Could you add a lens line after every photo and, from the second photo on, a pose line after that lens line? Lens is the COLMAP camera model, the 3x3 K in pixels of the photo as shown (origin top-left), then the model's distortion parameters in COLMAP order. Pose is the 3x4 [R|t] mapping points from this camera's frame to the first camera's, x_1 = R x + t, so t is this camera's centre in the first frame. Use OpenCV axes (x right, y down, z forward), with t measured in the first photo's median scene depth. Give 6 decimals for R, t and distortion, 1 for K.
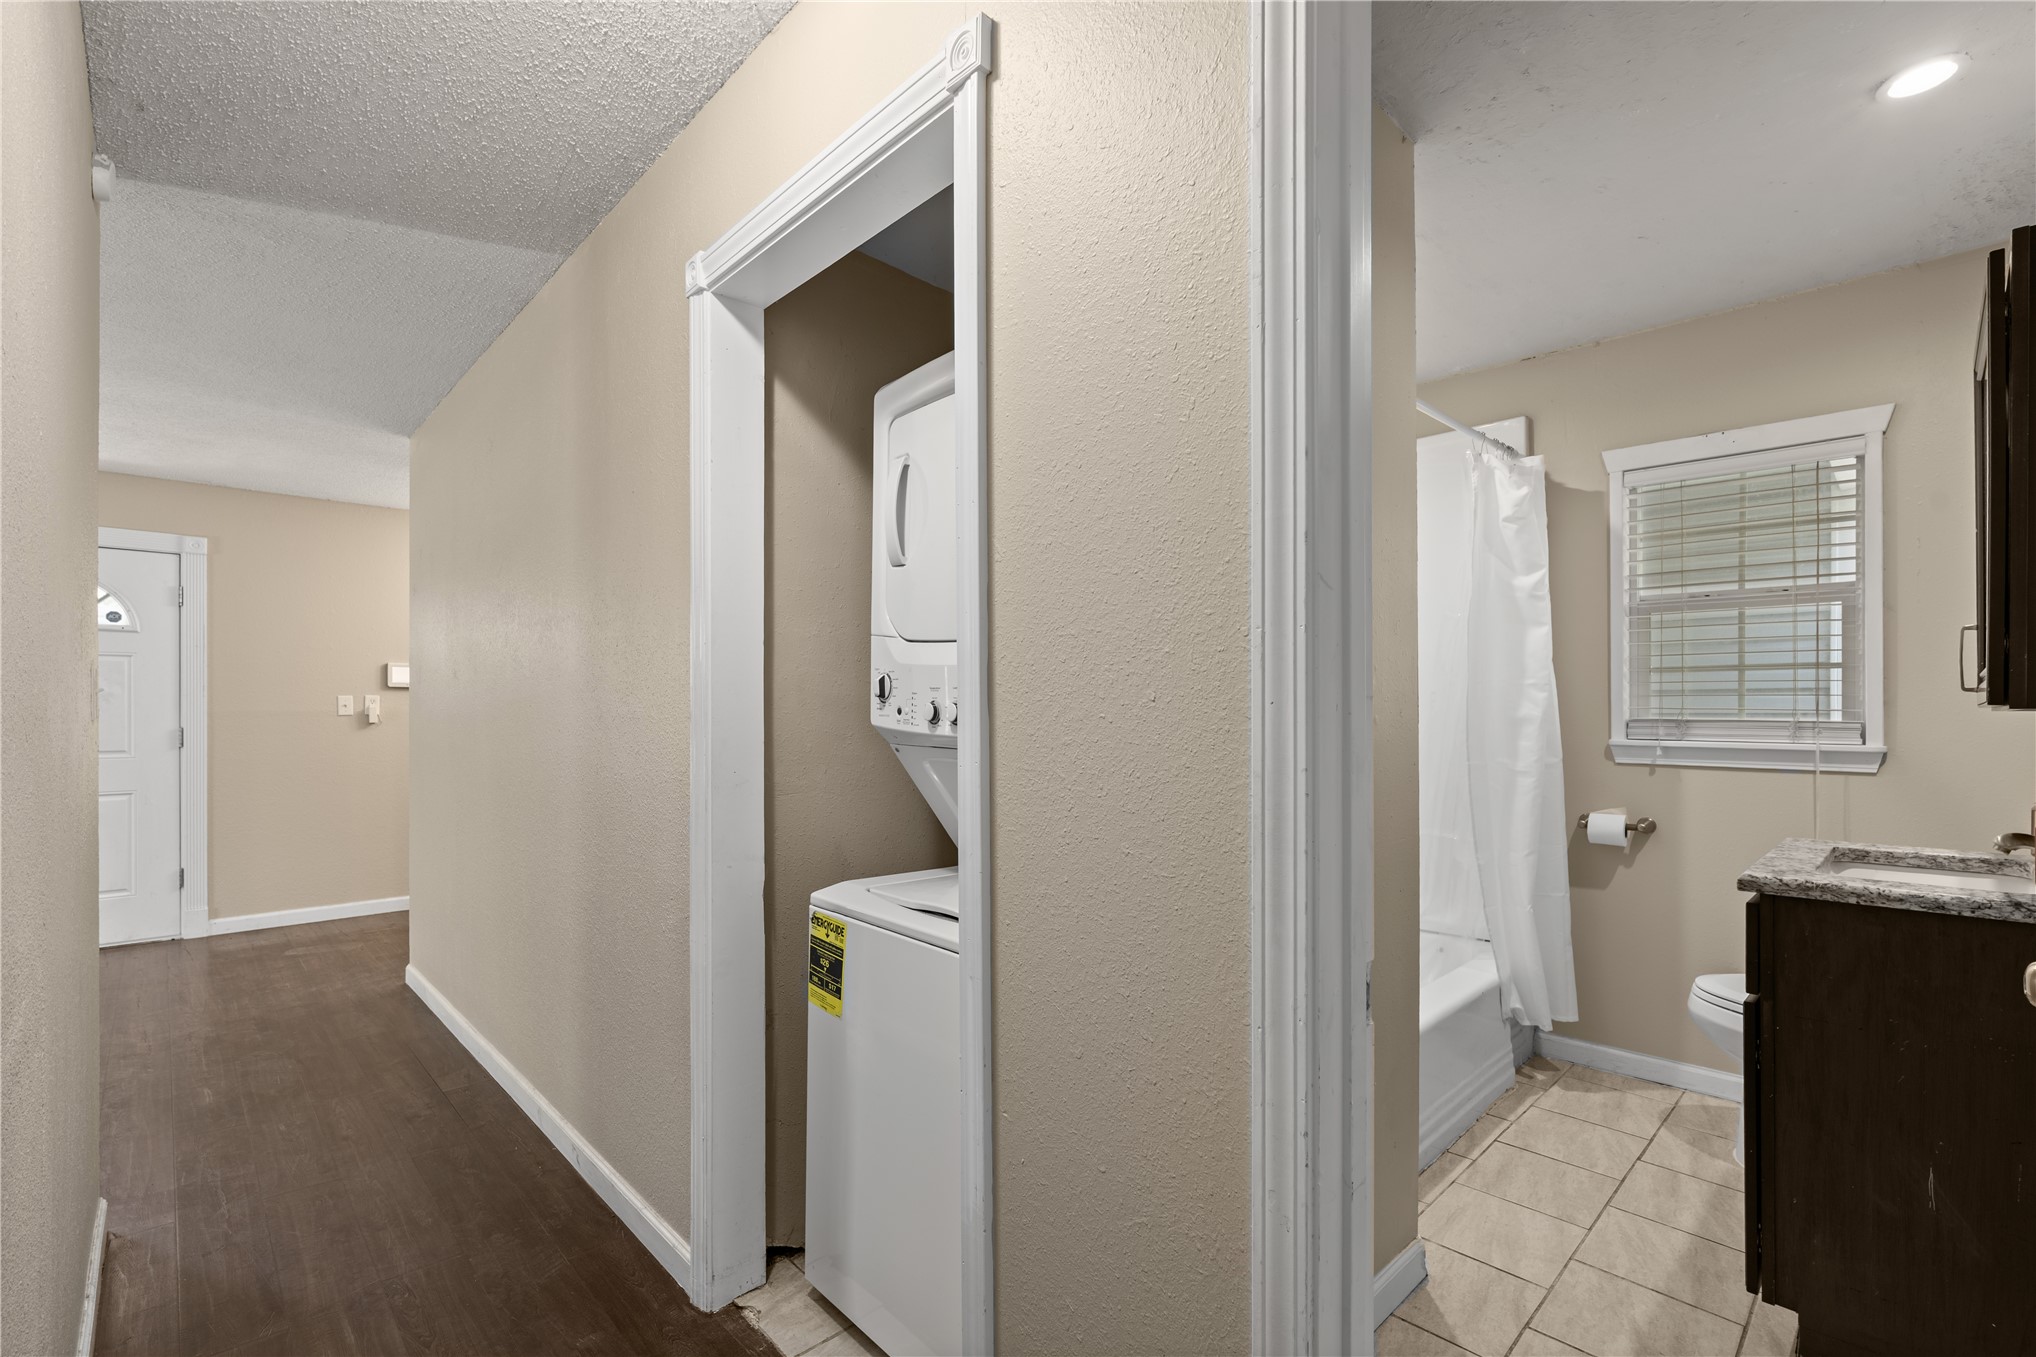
lens RADIAL K [[894.6, 0, 1013.5], [0, 894.6, 699.3], [0, 0, 1]] dist [-0.008472, 0.000389]
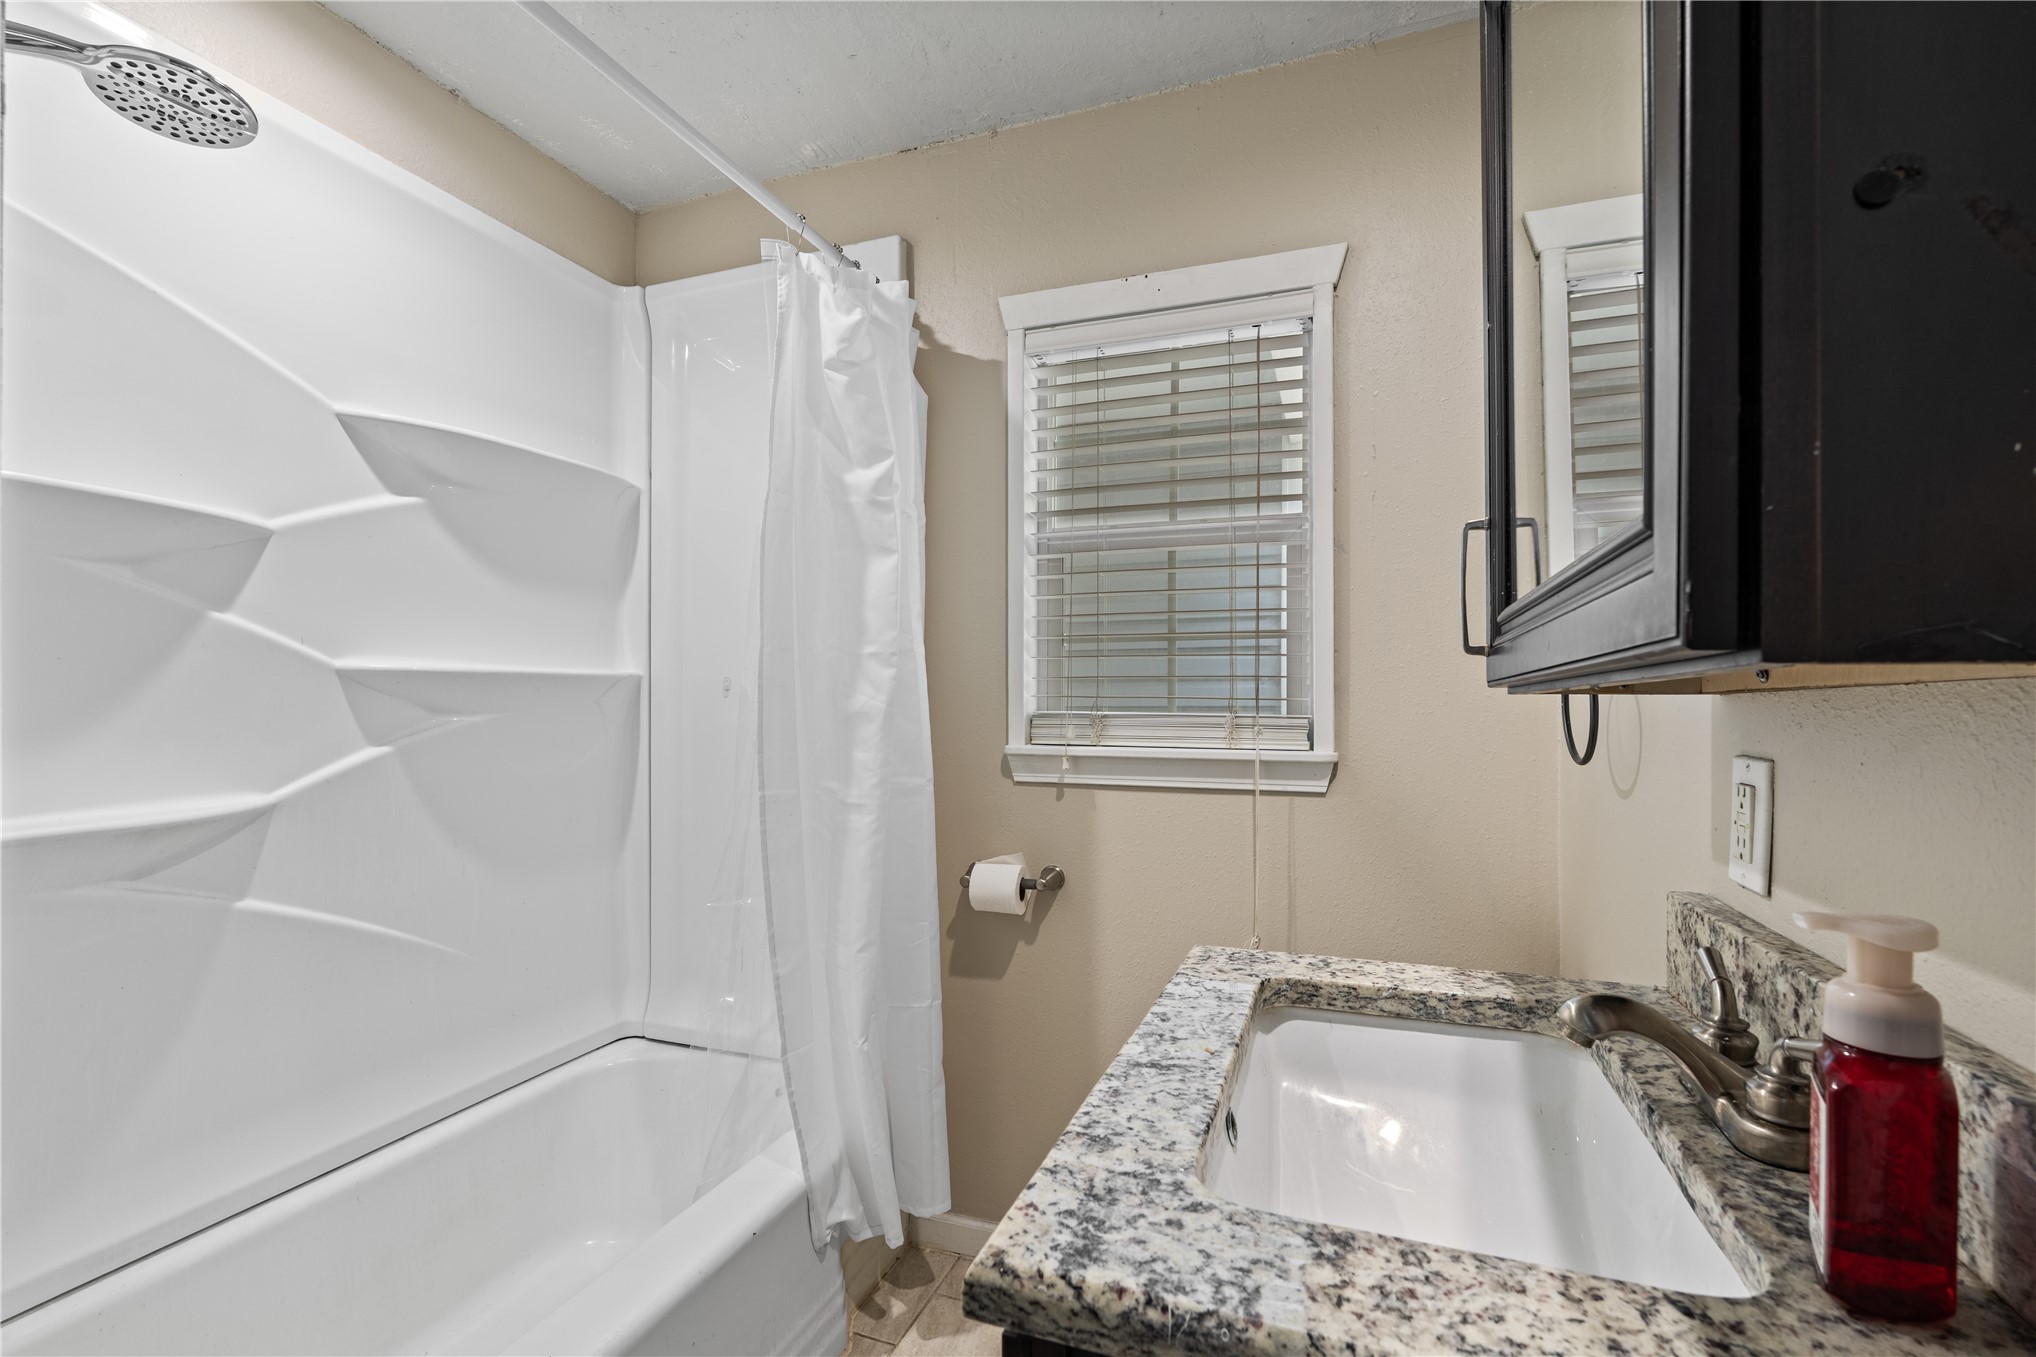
lens RADIAL K [[894.6, 0, 1017.9], [0, 894.6, 683.7], [0, 0, 1]] dist [-0.008472, 0.000389]
pose [[0.901938, 0.010991, 0.431725, 0.414812], [-0.005410, 0.999885, -0.014153, 0.010499], [-0.431831, 0.010430, 0.901894, 0.432991]]
